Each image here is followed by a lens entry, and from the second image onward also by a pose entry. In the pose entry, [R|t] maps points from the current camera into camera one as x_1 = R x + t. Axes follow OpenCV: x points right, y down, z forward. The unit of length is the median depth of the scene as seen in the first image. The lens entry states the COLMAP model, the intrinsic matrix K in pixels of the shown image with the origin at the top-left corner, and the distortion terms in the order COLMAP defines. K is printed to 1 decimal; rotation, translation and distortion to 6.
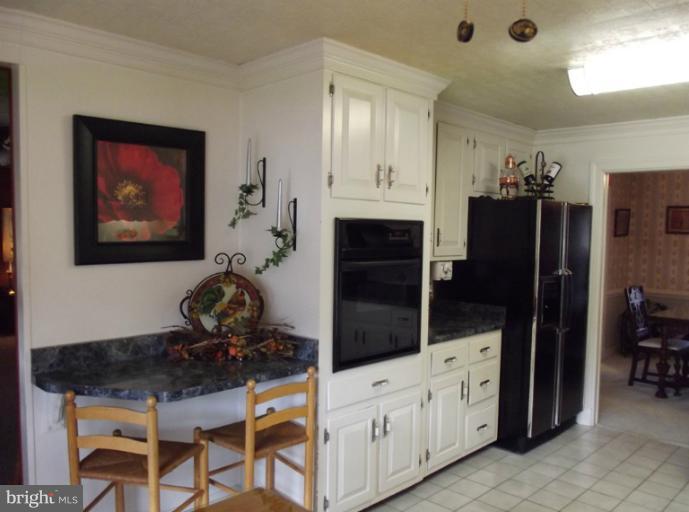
lens RADIAL K [[603.9, 0, 344.5], [0, 603.9, 256.0], [0, 0, 1]] dist [0.086616, 0.000348]
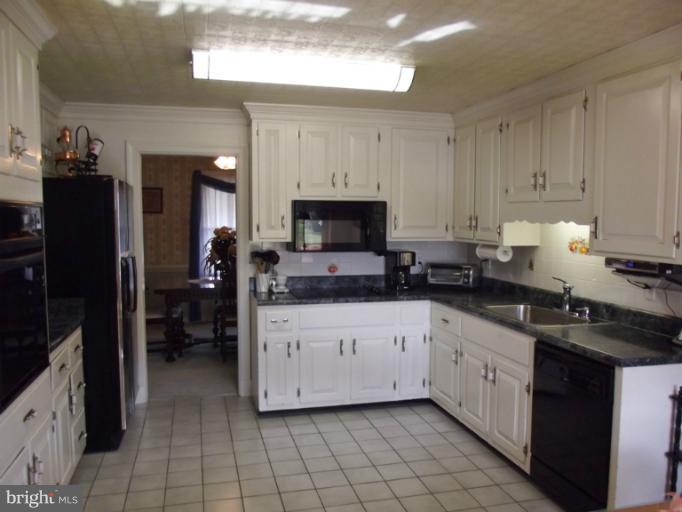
lens RADIAL K [[597.4, 0, 341.0], [0, 597.4, 256.0], [0, 0, 1]] dist [-0.035974, 0.008033]
pose [[0.546886, -0.074687, 0.833869, -0.251250], [0.045731, 0.997191, 0.059324, -0.012195], [-0.835957, 0.005690, 0.548765, 0.204391]]
